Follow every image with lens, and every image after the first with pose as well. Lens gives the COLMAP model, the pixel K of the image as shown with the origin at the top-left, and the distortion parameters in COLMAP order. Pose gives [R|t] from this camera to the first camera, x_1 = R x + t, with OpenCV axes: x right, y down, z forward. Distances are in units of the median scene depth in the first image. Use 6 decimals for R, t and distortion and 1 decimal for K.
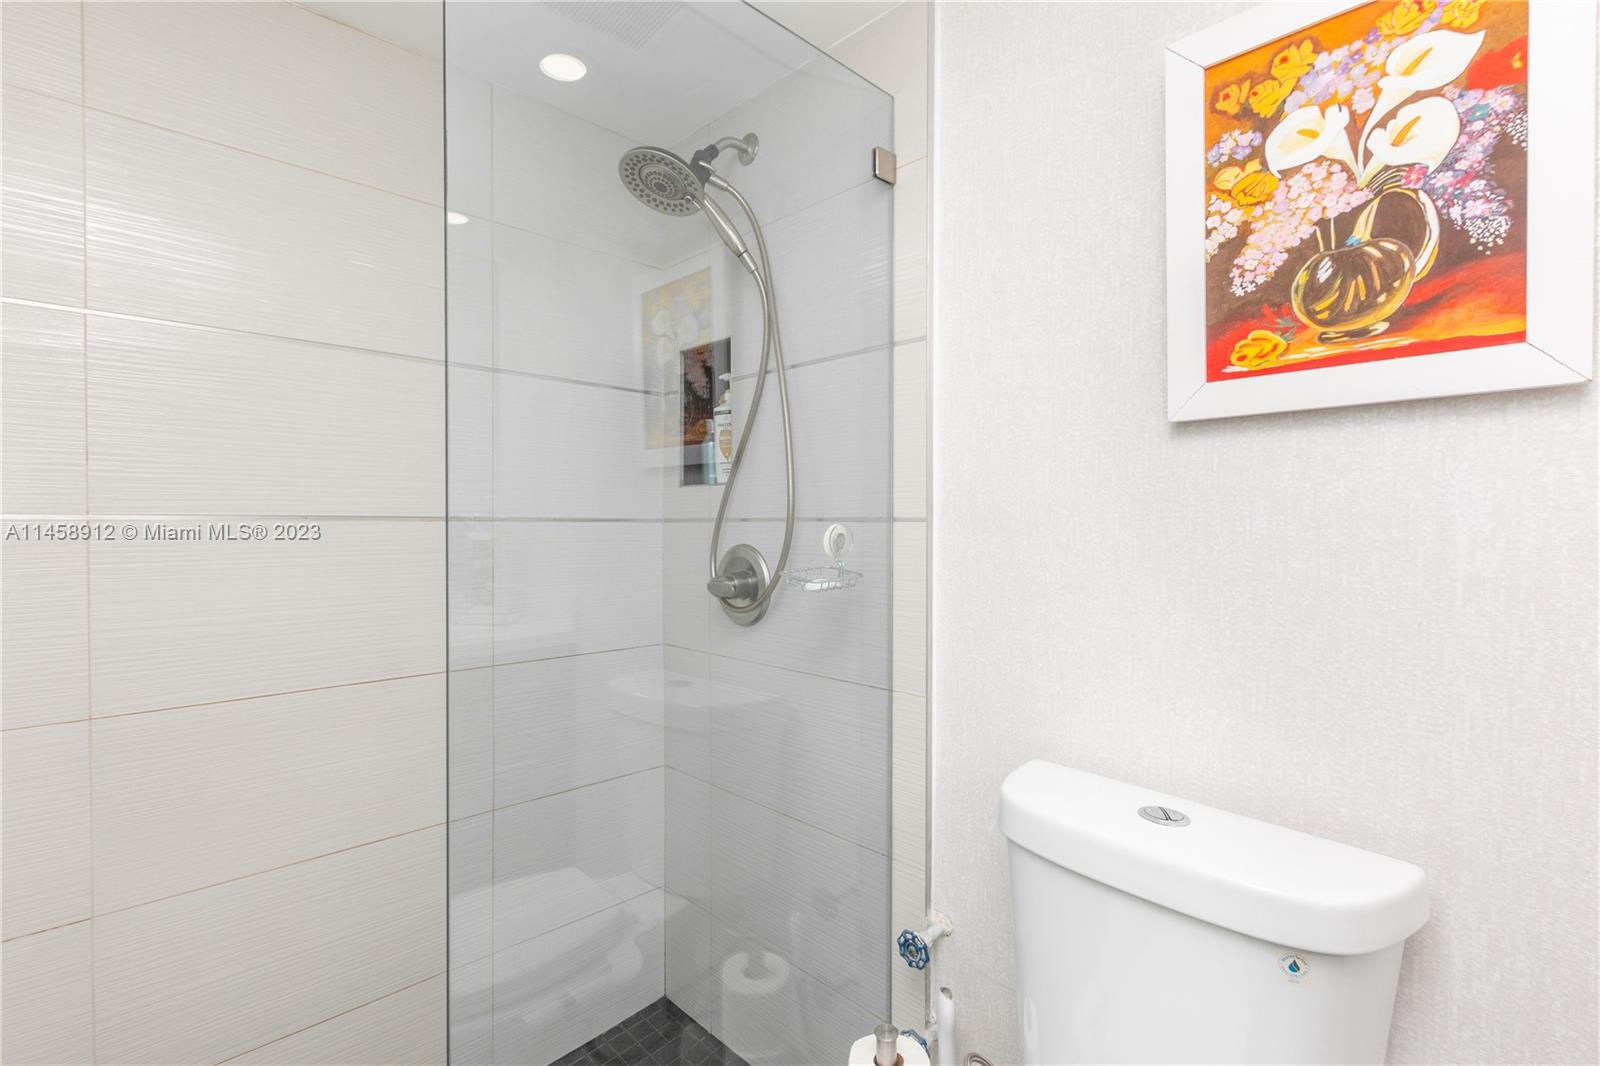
lens RADIAL K [[748.1, 0, 800.0], [0, 748.1, 533.0], [0, 0, 1]] dist [0.002667, -0.001138]
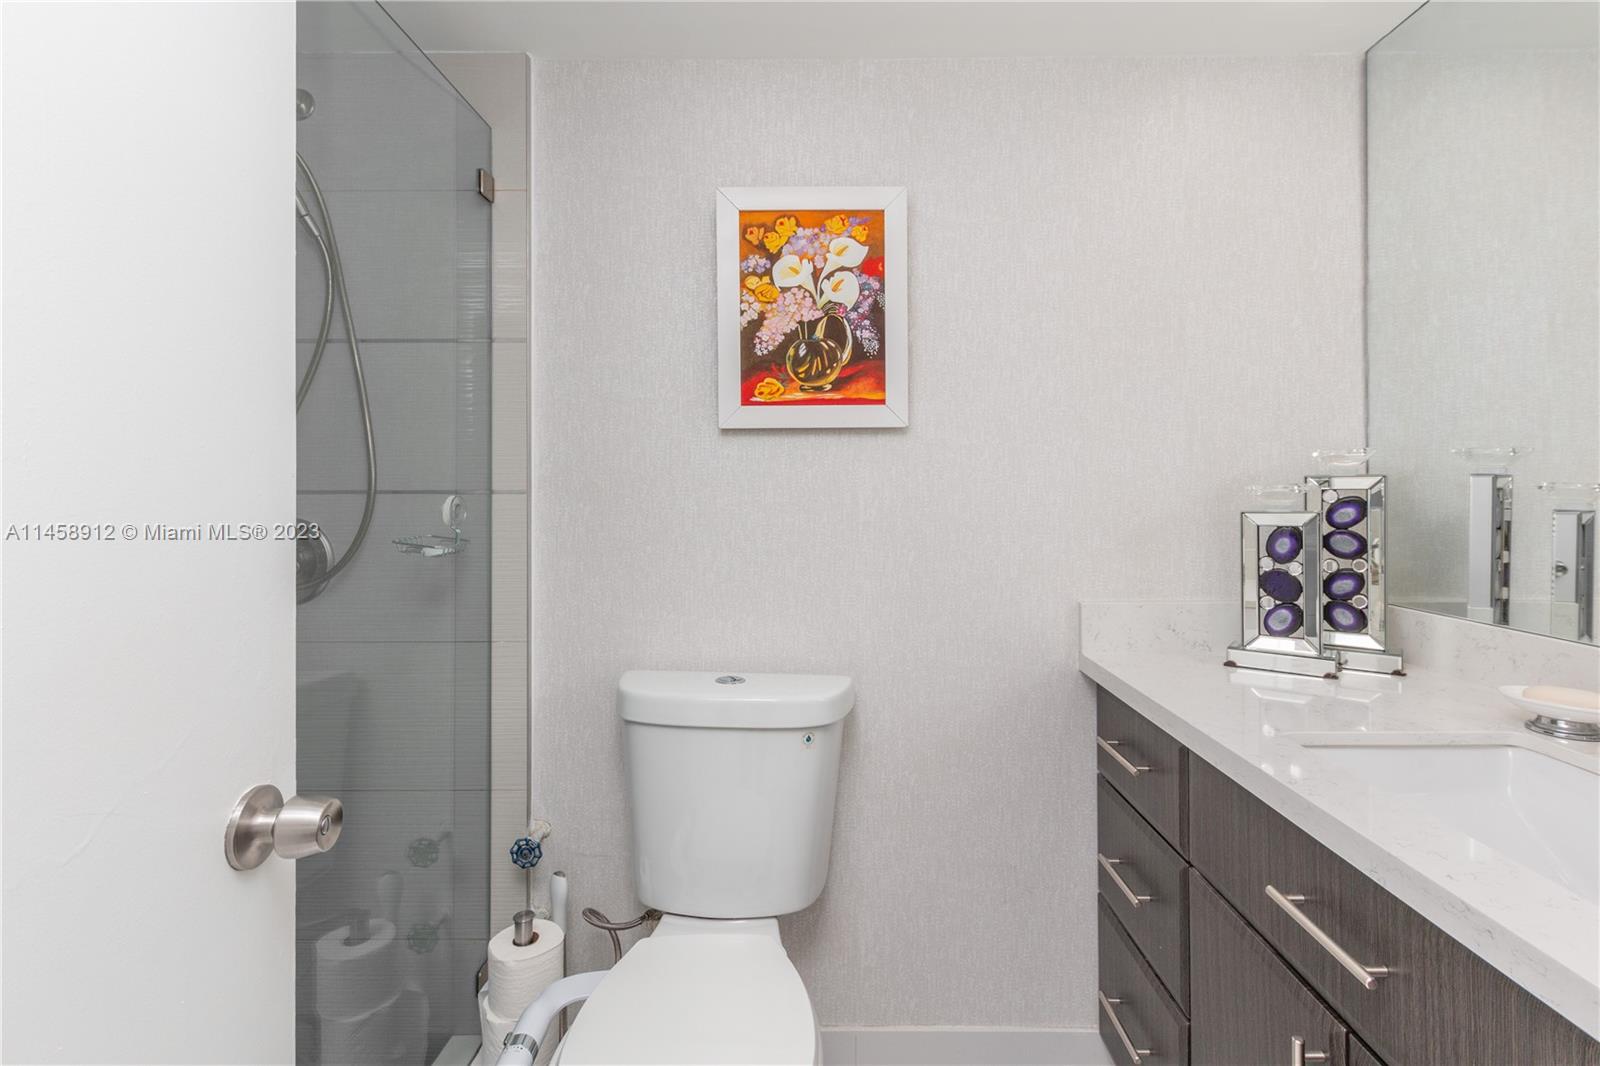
lens RADIAL K [[866.4, 0, 799.3], [0, 866.4, 484.6], [0, 0, 1]] dist [0.002223, 0.001297]
pose [[0.698479, 0.006718, 0.715599, -0.752843], [0.012698, 0.999682, -0.021780, 0.008873], [-0.715517, 0.024300, 0.698172, -0.404242]]
